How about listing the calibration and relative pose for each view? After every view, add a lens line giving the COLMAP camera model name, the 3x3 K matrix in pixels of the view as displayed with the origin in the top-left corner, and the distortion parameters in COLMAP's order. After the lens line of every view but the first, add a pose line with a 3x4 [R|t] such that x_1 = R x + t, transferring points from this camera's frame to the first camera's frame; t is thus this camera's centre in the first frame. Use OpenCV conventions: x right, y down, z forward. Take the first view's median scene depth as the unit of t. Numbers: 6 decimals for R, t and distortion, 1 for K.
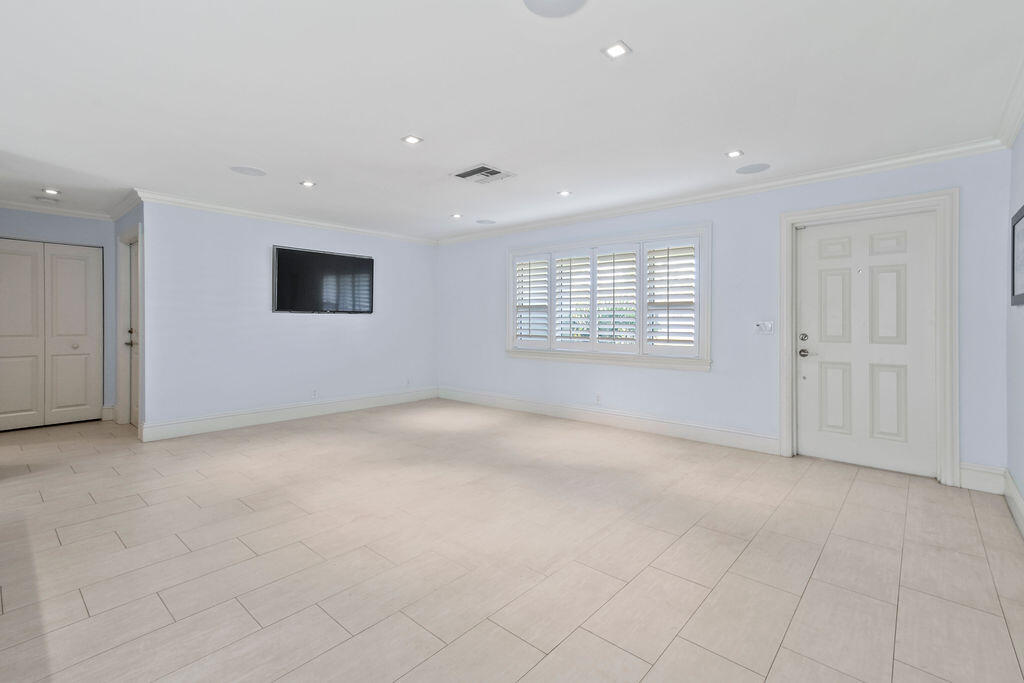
lens RADIAL K [[459.6, 0, 517.0], [0, 459.6, 318.7], [0, 0, 1]] dist [0.031056, 0.000352]
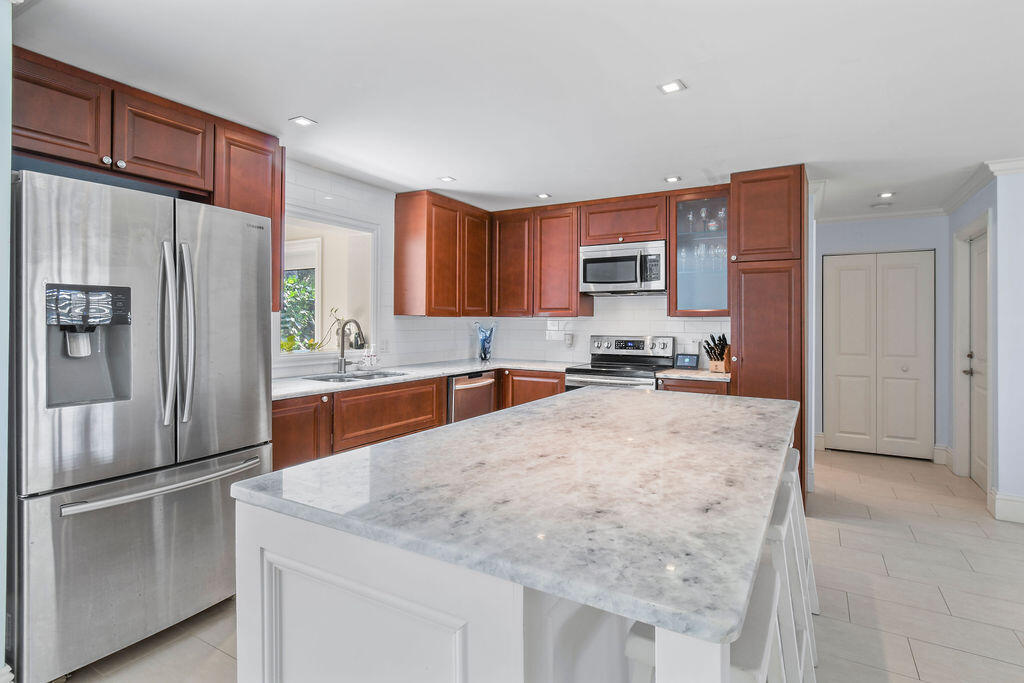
lens RADIAL K [[512.9, 0, 512.4], [0, 512.9, 325.8], [0, 0, 1]] dist [-0.000933, -0.000259]
pose [[0.185638, 0.002321, -0.982615, -0.153761], [-0.003535, 0.999992, 0.001694, -0.020808], [0.982612, 0.003159, 0.185645, 0.124818]]
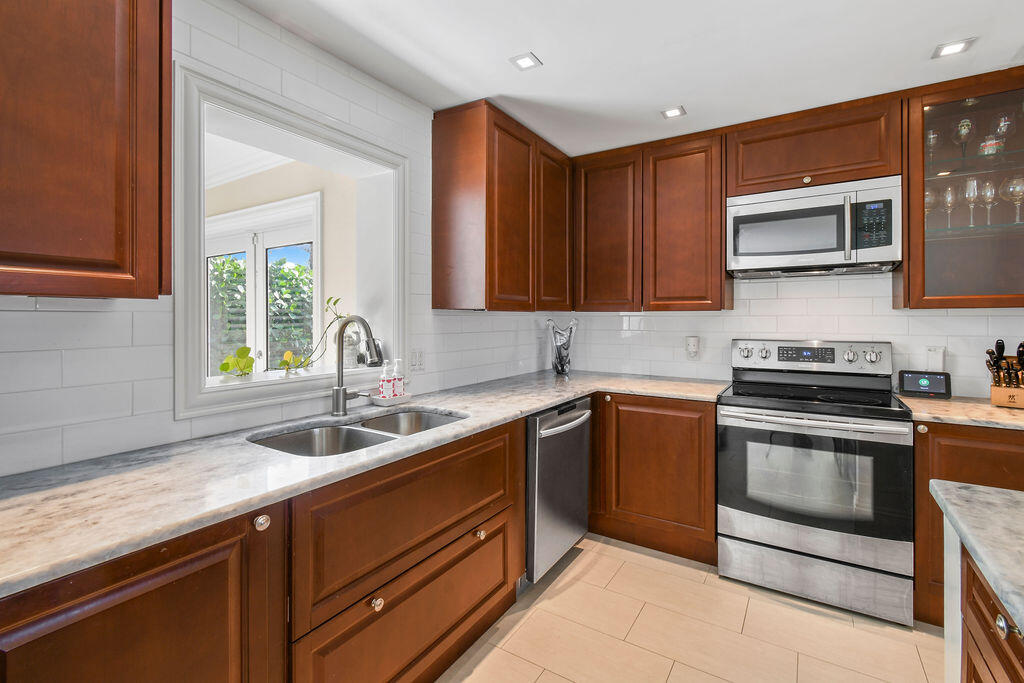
lens RADIAL K [[459.6, 0, 517.0], [0, 459.6, 318.7], [0, 0, 1]] dist [0.031056, 0.000352]
pose [[0.155195, -0.004823, -0.987872, -0.595194], [0.001378, 0.999988, -0.004666, -0.024308], [0.987883, -0.000637, 0.155200, 0.099566]]
